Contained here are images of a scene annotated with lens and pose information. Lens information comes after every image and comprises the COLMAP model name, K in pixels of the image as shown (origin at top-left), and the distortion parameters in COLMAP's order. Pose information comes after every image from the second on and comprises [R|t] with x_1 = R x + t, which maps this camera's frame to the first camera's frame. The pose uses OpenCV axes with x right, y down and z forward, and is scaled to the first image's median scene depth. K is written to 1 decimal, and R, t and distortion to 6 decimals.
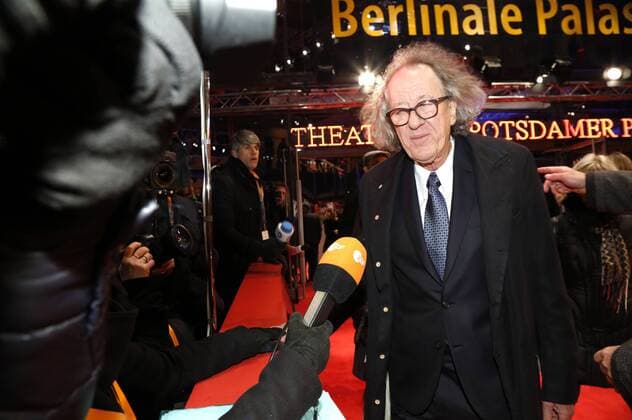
lens RADIAL K [[430.0, 0, 313.4], [0, 430.0, 209.4], [0, 0, 1]] dist [-0.125893, 0.066941]
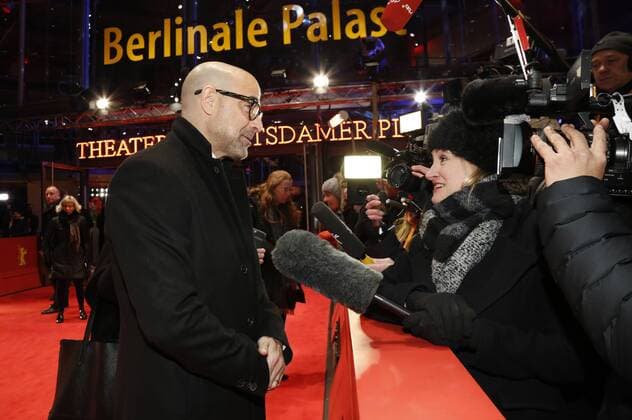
lens RADIAL K [[401.8, 0, 323.5], [0, 401.8, 191.1], [0, 0, 1]] dist [-0.082897, 0.002273]
pose [[0.992155, -0.009129, -0.124684, 0.766991], [0.007204, 0.999848, -0.015876, -0.033300], [0.124810, 0.014853, 0.992069, 0.009690]]
